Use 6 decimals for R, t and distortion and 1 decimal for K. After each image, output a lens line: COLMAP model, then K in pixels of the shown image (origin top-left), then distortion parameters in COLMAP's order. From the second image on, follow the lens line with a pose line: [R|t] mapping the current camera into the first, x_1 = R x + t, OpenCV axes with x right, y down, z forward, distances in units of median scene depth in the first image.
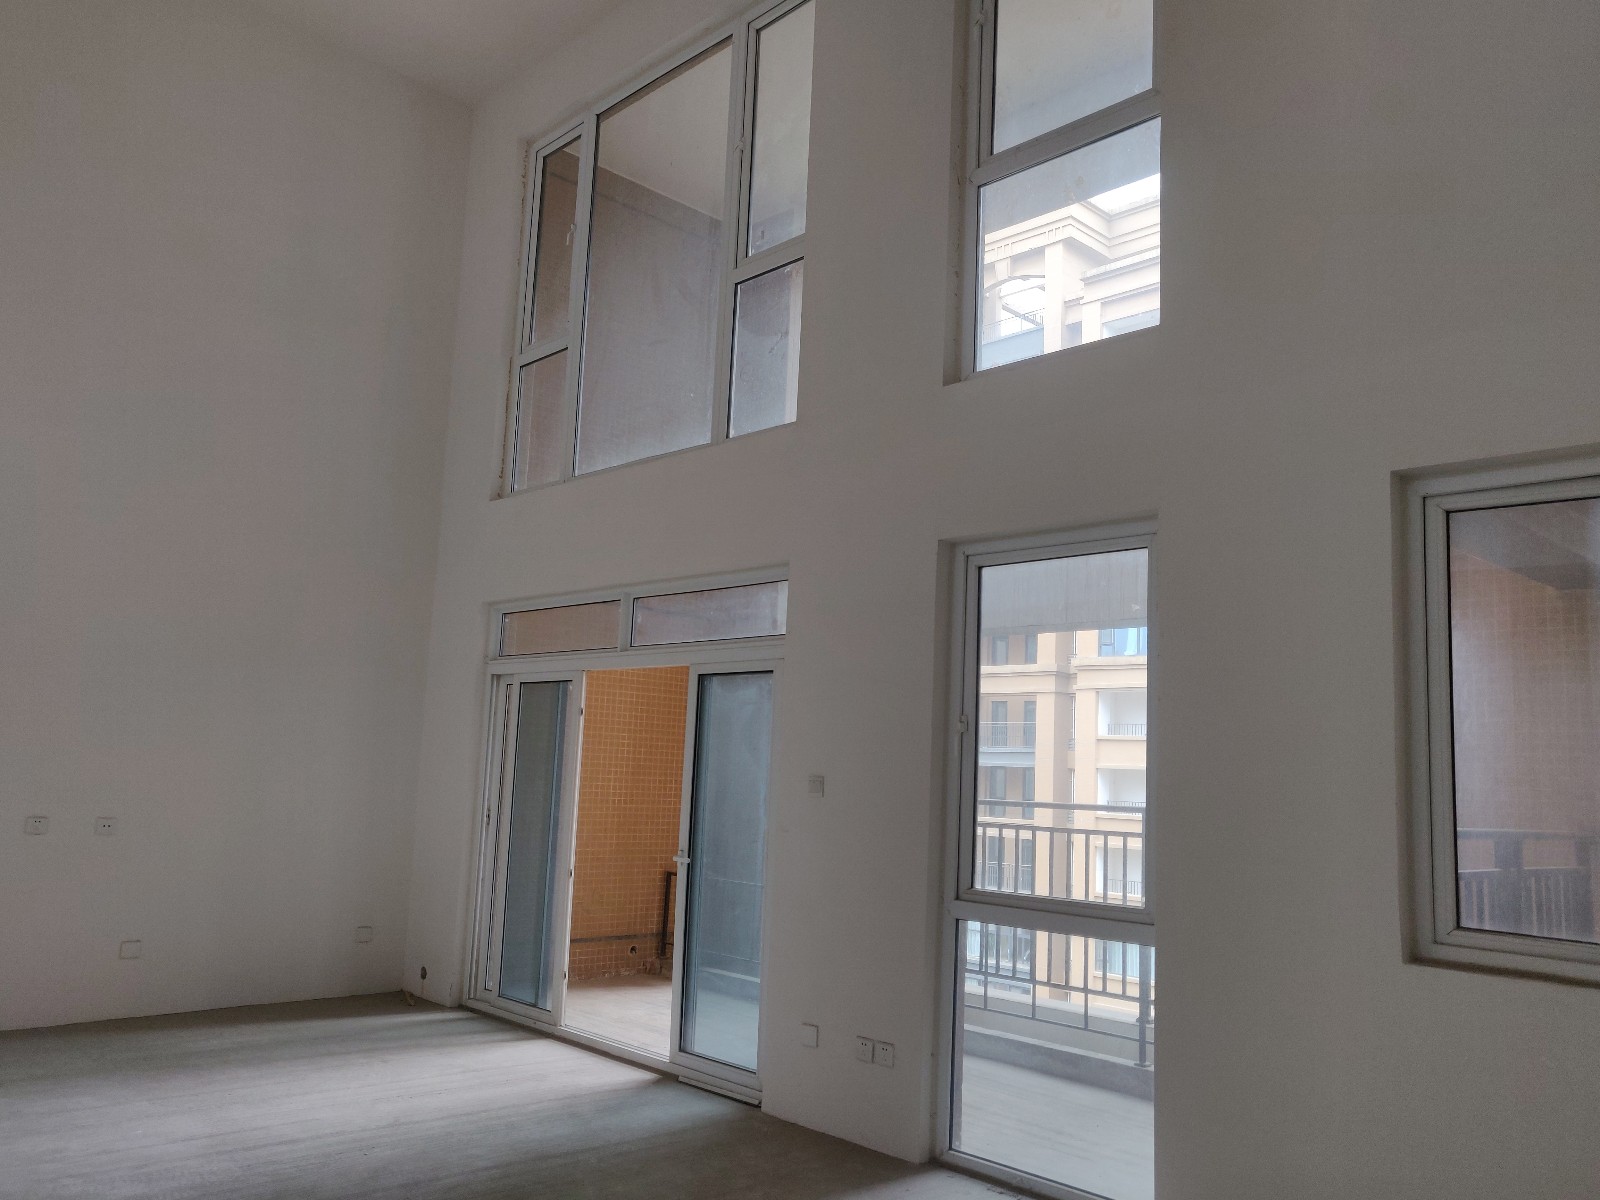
lens RADIAL K [[1208.9, 0, 793.4], [0, 1208.9, 621.7], [0, 0, 1]] dist [-0.031837, 0.062974]
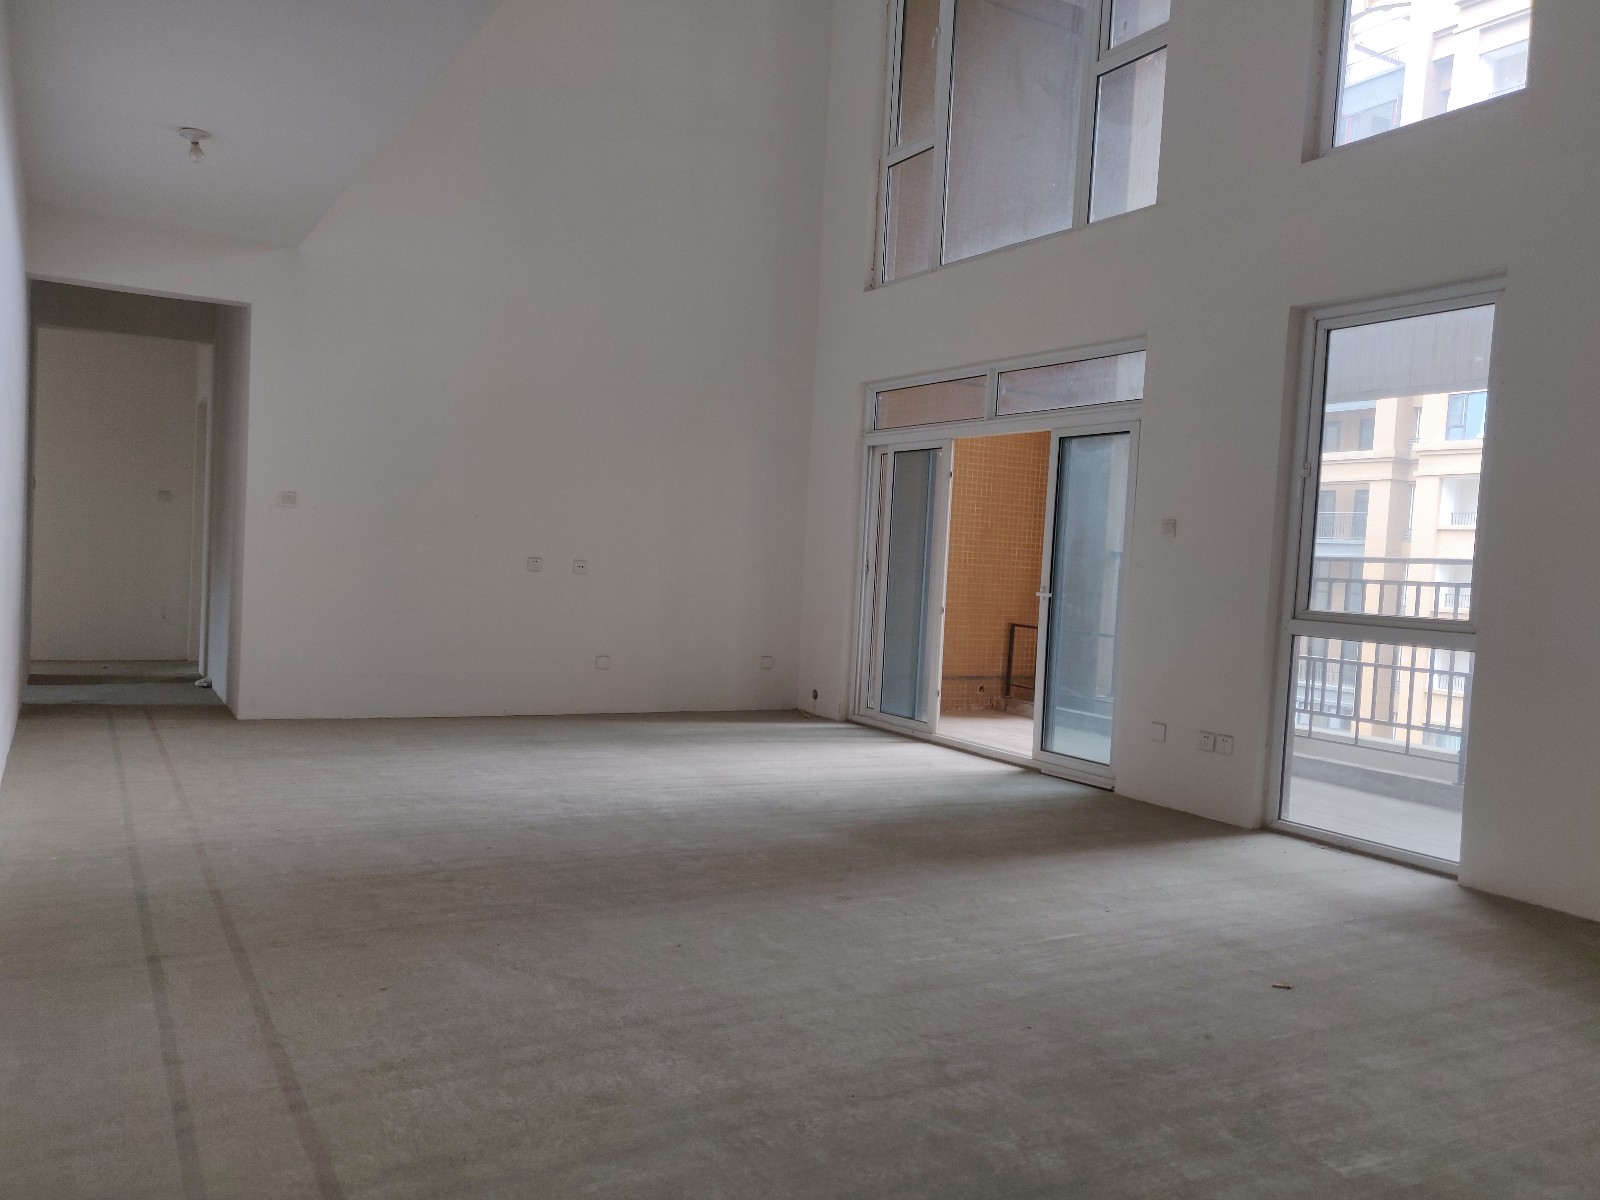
lens RADIAL K [[1208.9, 0, 793.4], [0, 1208.9, 621.7], [0, 0, 1]] dist [-0.031837, 0.062974]
pose [[0.970061, 0.019466, -0.242079, -0.037193], [0.021278, 0.986137, 0.164562, 0.019454], [0.241927, -0.164786, 0.956199, -0.168735]]
